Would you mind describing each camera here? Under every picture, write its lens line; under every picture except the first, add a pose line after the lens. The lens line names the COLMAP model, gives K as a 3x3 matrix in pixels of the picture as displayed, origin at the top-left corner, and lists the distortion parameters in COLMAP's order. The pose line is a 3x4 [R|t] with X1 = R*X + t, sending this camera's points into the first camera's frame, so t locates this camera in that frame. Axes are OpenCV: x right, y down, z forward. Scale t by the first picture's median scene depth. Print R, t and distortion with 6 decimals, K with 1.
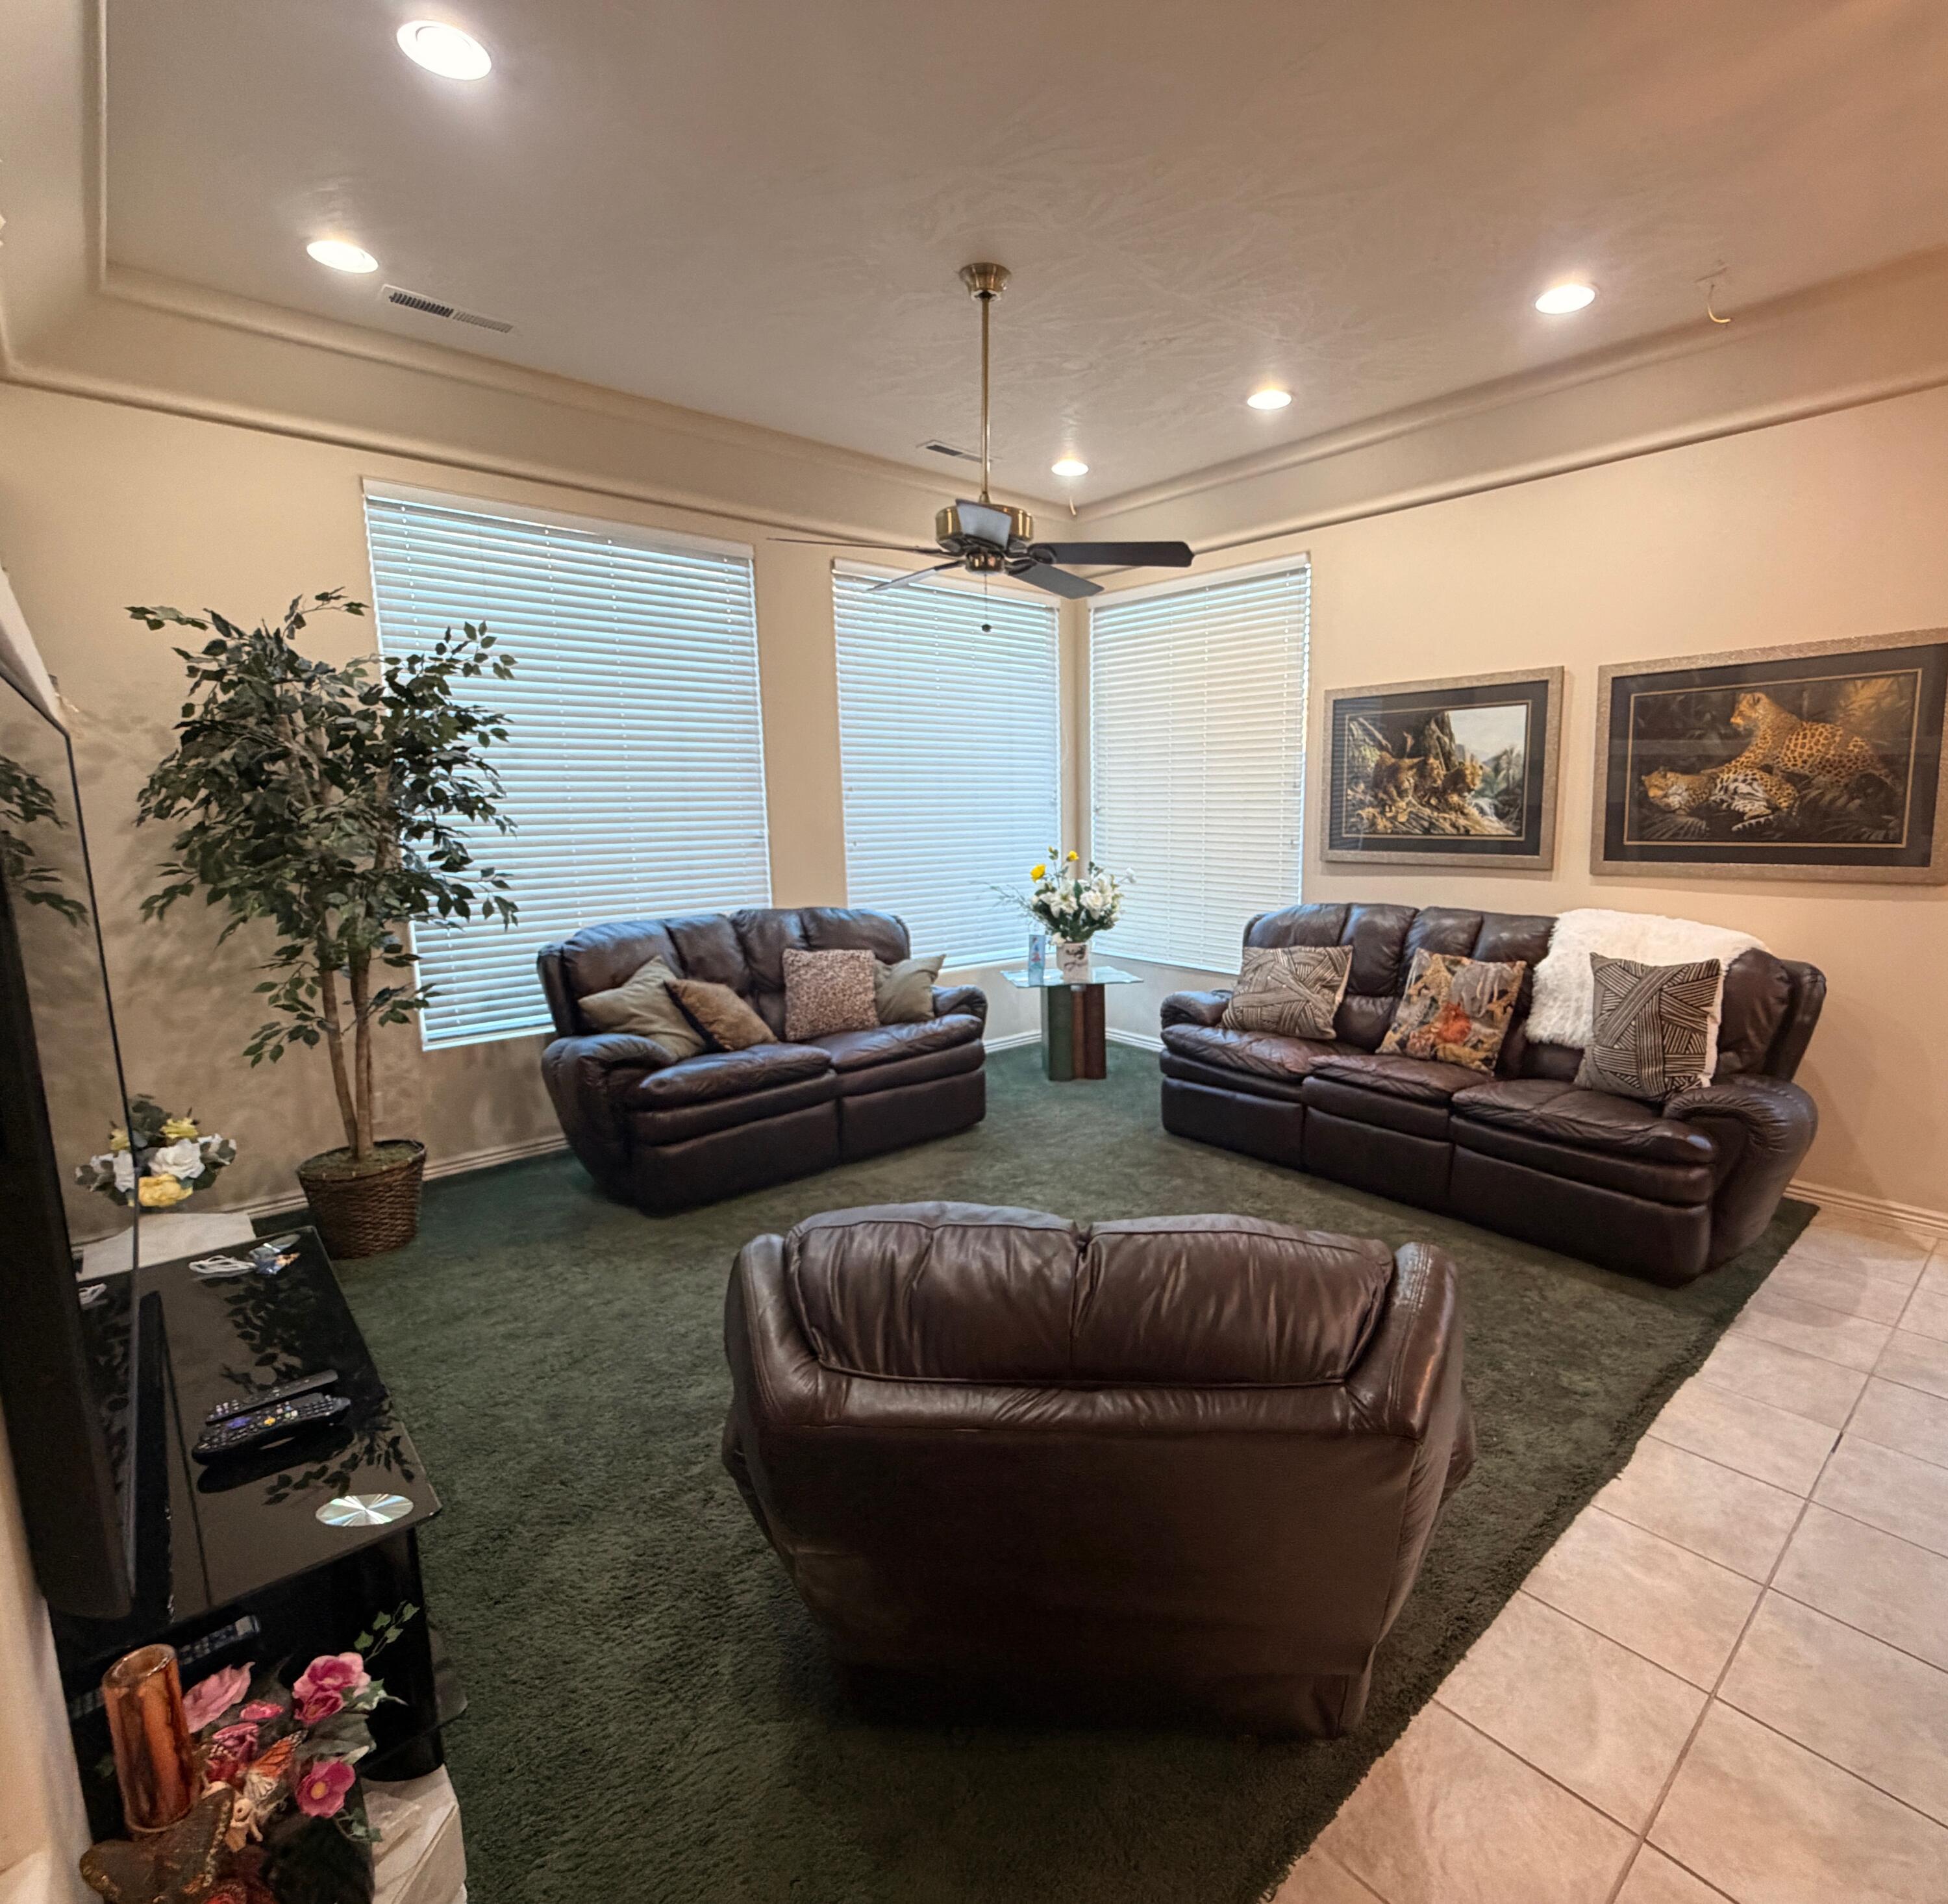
lens RADIAL K [[972.3, 0, 967.8], [0, 972.3, 955.6], [0, 0, 1]] dist [0.005294, -0.000708]
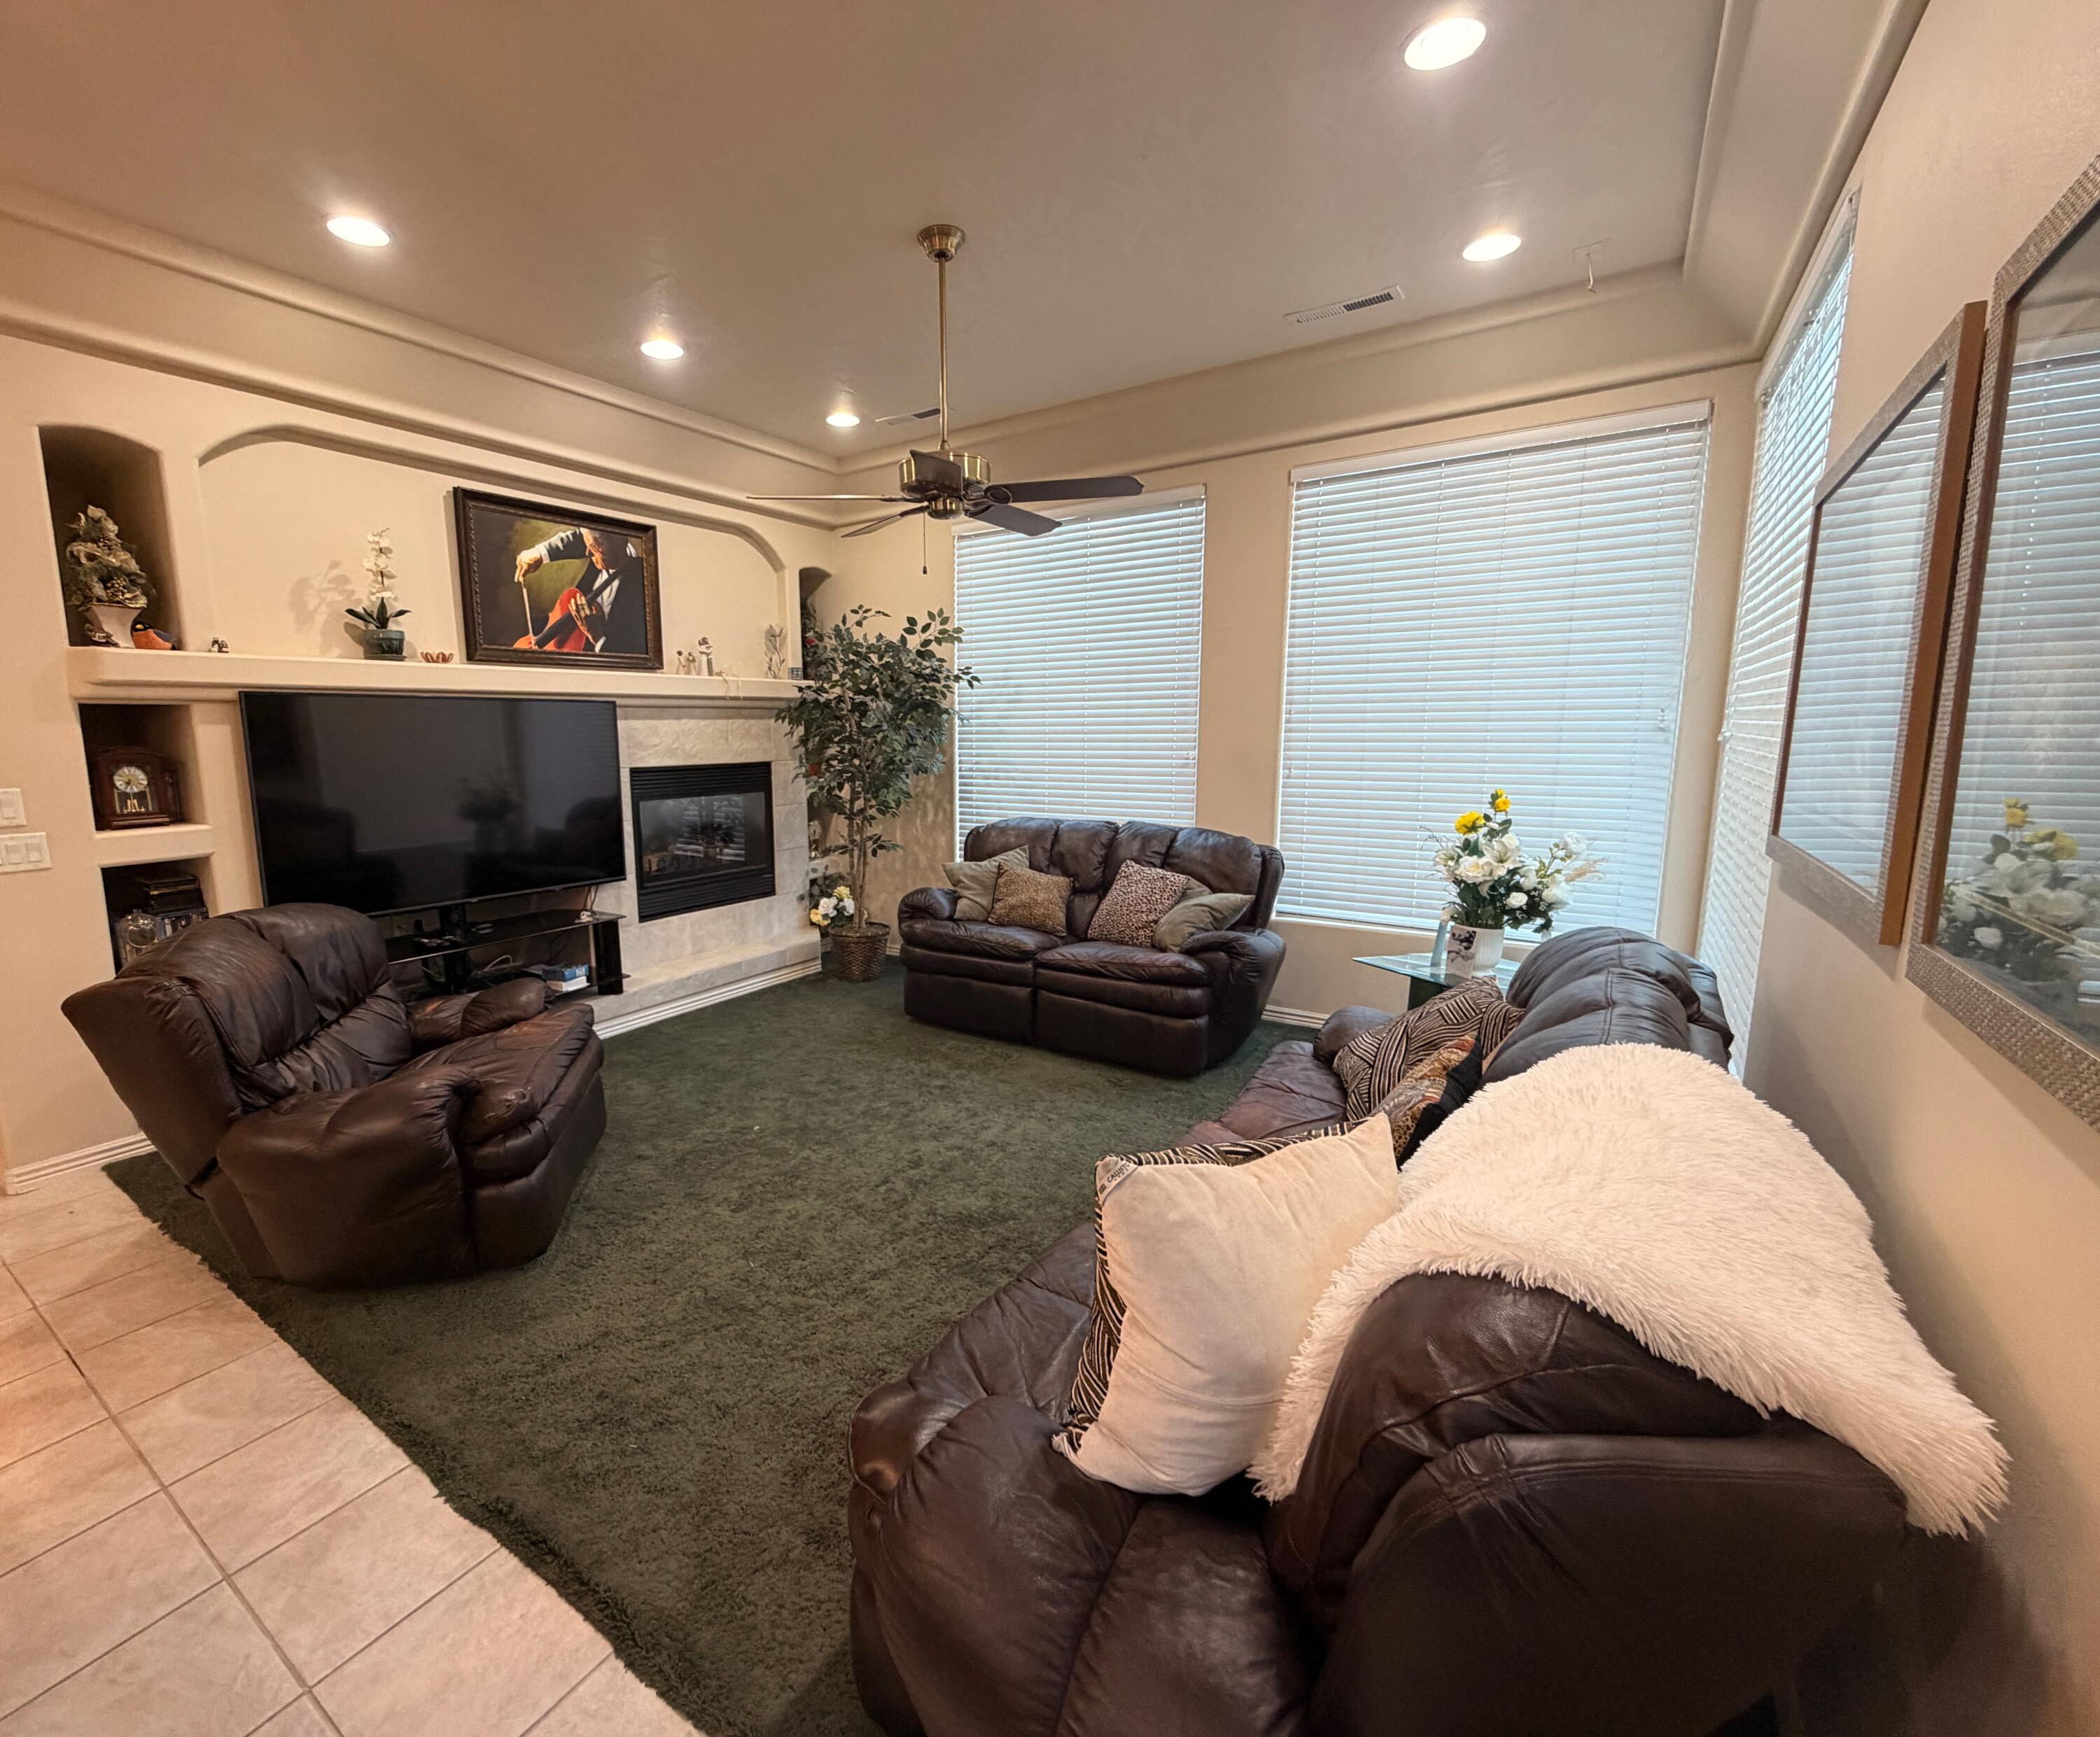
lens RADIAL K [[890.4, 0, 1038.3], [0, 890.4, 874.4], [0, 0, 1]] dist [0.001753, 0.000340]
pose [[0.303172, 0.162500, -0.938978, 1.459129], [-0.147053, 0.981528, 0.122384, -0.198142], [0.941521, 0.100976, 0.321468, 1.158627]]
